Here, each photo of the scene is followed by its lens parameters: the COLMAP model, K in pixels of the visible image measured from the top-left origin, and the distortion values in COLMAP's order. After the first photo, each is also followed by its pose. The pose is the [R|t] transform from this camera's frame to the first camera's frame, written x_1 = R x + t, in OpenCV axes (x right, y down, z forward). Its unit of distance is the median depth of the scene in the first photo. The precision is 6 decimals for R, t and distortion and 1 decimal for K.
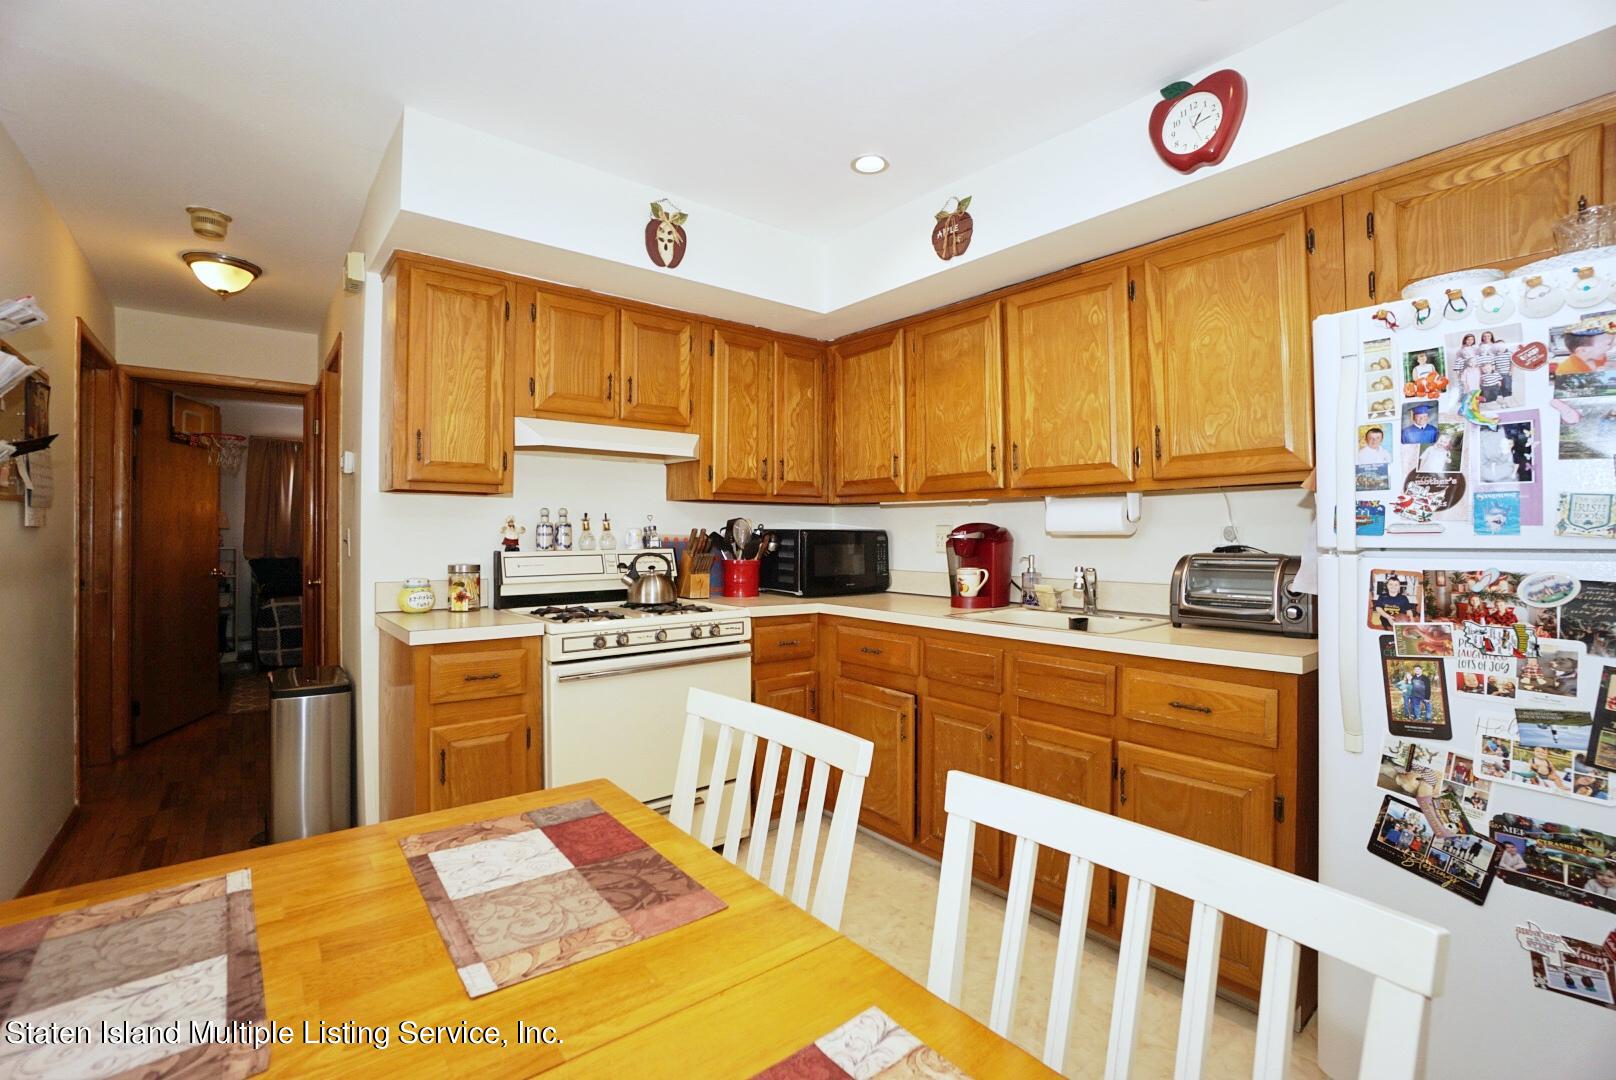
lens RADIAL K [[704.2, 0, 797.1], [0, 704.2, 532.1], [0, 0, 1]] dist [-0.064937, 0.022566]
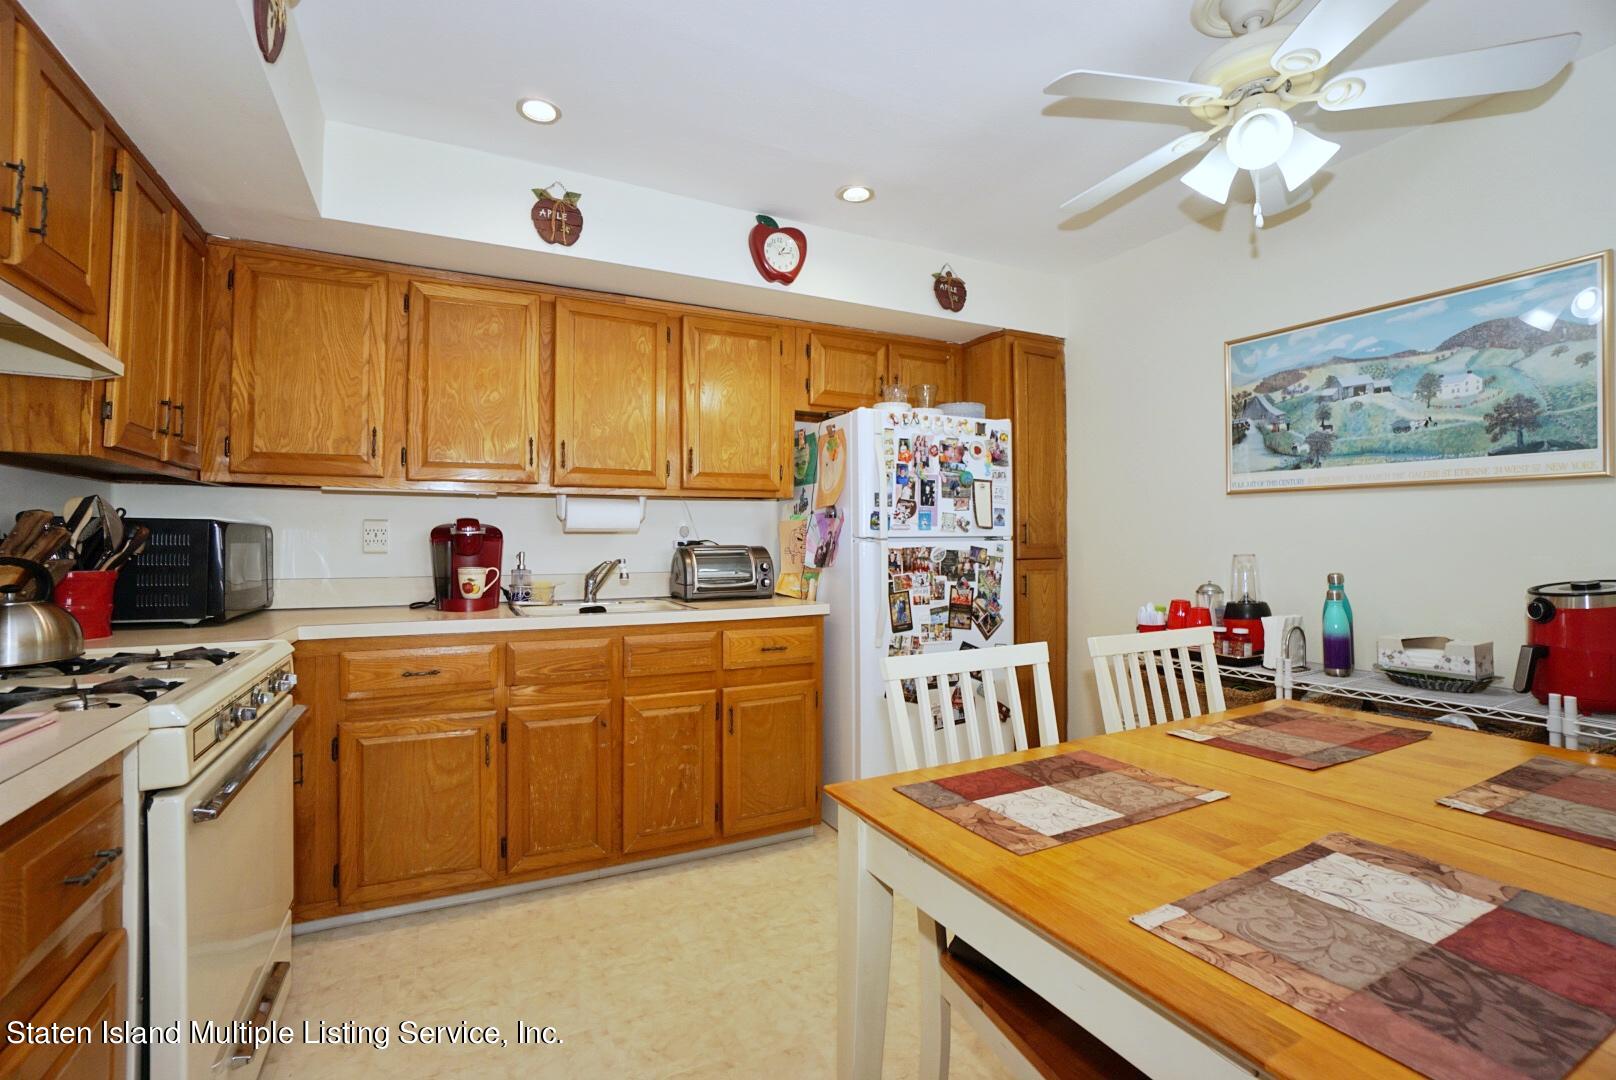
lens RADIAL K [[714.8, 0, 797.5], [0, 714.8, 525.1], [0, 0, 1]] dist [-0.062299, 0.022858]
pose [[0.209379, 0.023825, 0.977544, -1.259872], [0.000796, 0.999699, -0.024535, 0.042597], [-0.977834, 0.005915, 0.209297, 0.896460]]
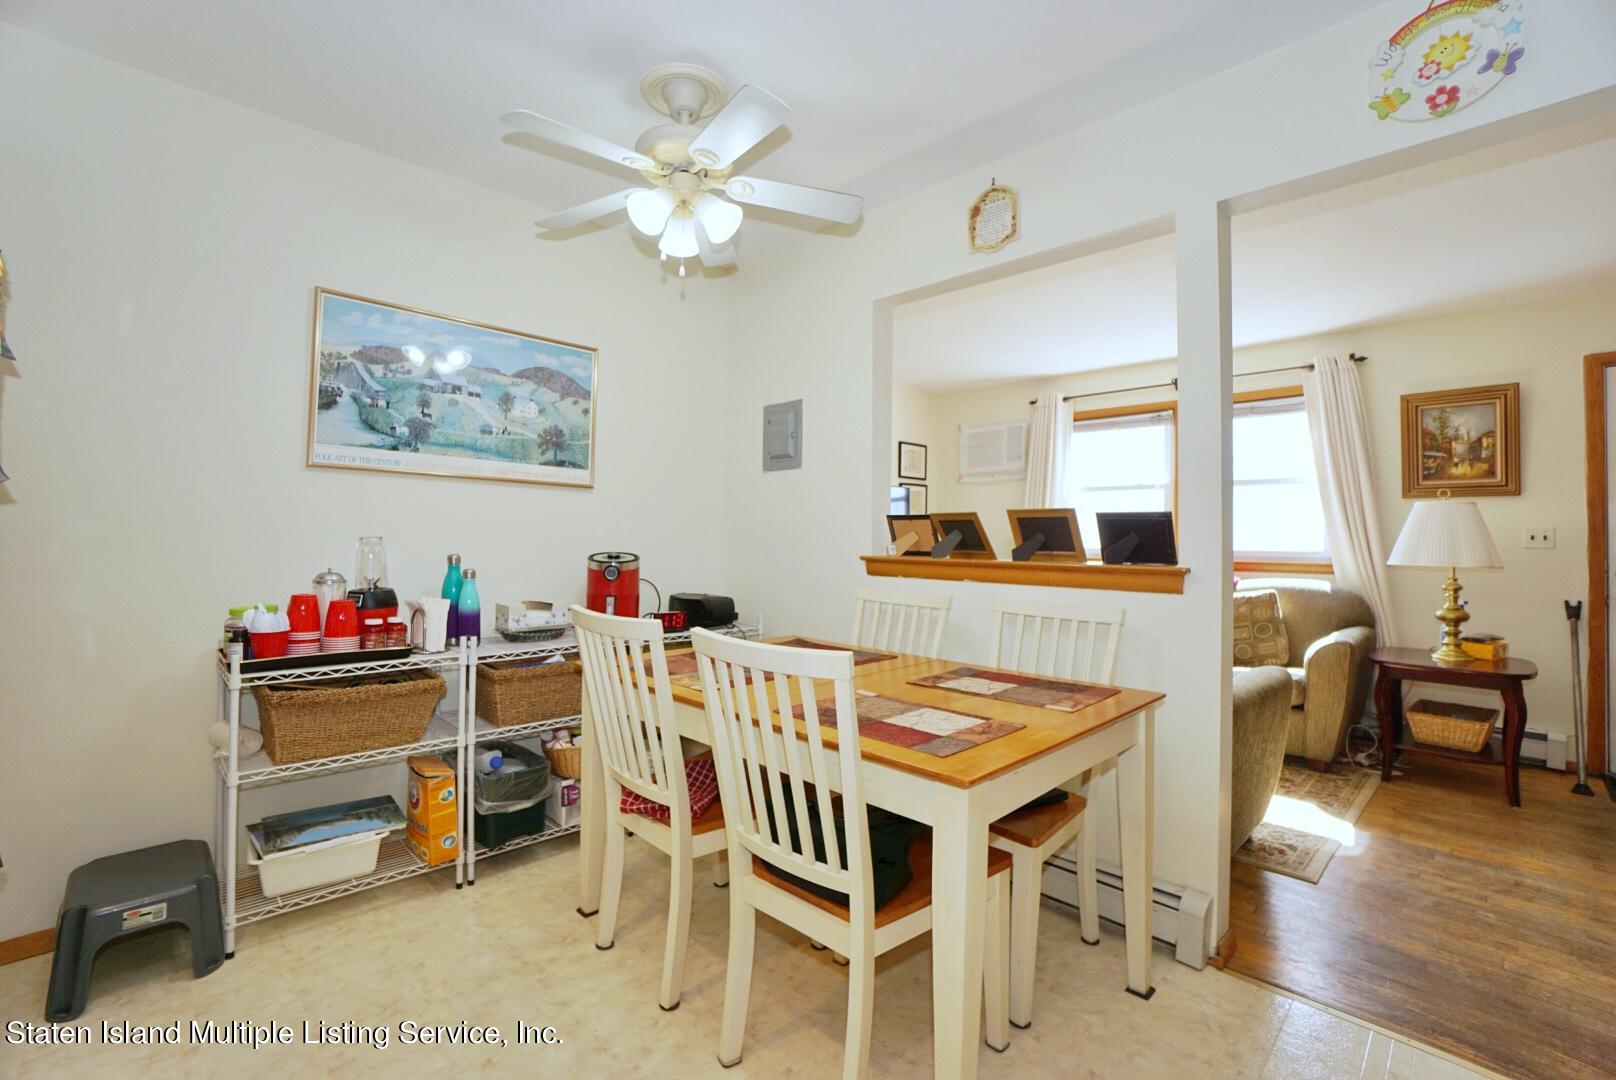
lens RADIAL K [[704.2, 0, 797.1], [0, 704.2, 532.1], [0, 0, 1]] dist [-0.064937, 0.022566]
pose [[-0.995074, -0.013029, -0.098273, 0.012863], [-0.011943, 0.999861, -0.011631, 0.072703], [0.098411, -0.010400, -0.995092, 1.926129]]
